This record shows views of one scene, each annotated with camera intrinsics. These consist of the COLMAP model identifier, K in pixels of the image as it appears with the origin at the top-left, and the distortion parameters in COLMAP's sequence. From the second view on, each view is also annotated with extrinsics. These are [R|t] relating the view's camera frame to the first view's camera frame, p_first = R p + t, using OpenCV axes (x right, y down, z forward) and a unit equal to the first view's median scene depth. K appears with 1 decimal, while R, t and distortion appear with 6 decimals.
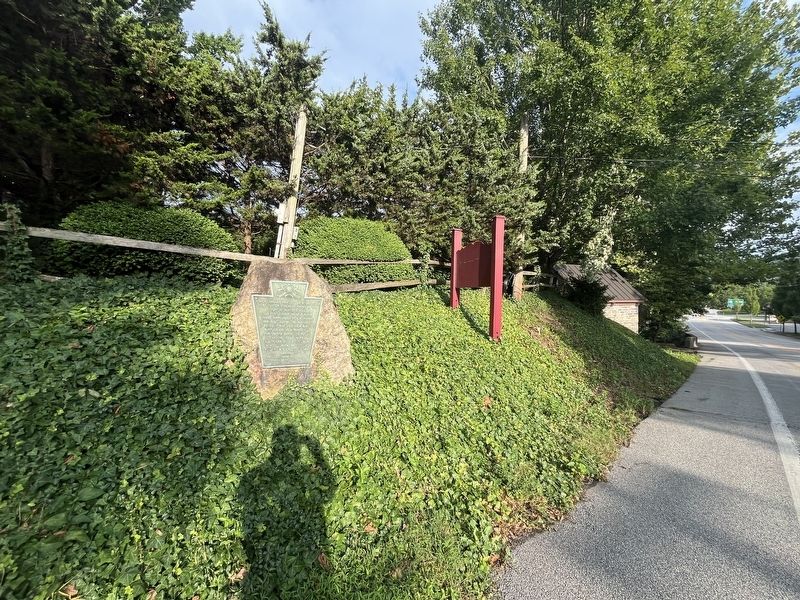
lens RADIAL K [[321.6, 0, 400.1], [0, 321.6, 303.5], [0, 0, 1]] dist [-0.000873, -0.000039]
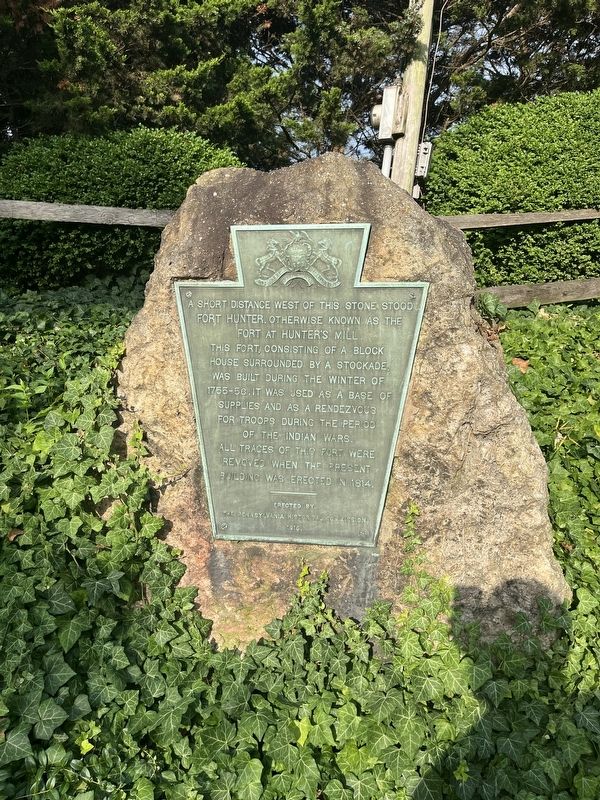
lens RADIAL K [[596.8, 0, 301.0], [0, 596.8, 400.1], [0, 0, 1]] dist [0.024008, -0.006550]
pose [[0.827782, 0.023662, -0.560551, -0.048809], [0.018153, 0.997458, 0.068912, 0.030504], [0.560757, -0.067219, 0.825248, 0.440957]]
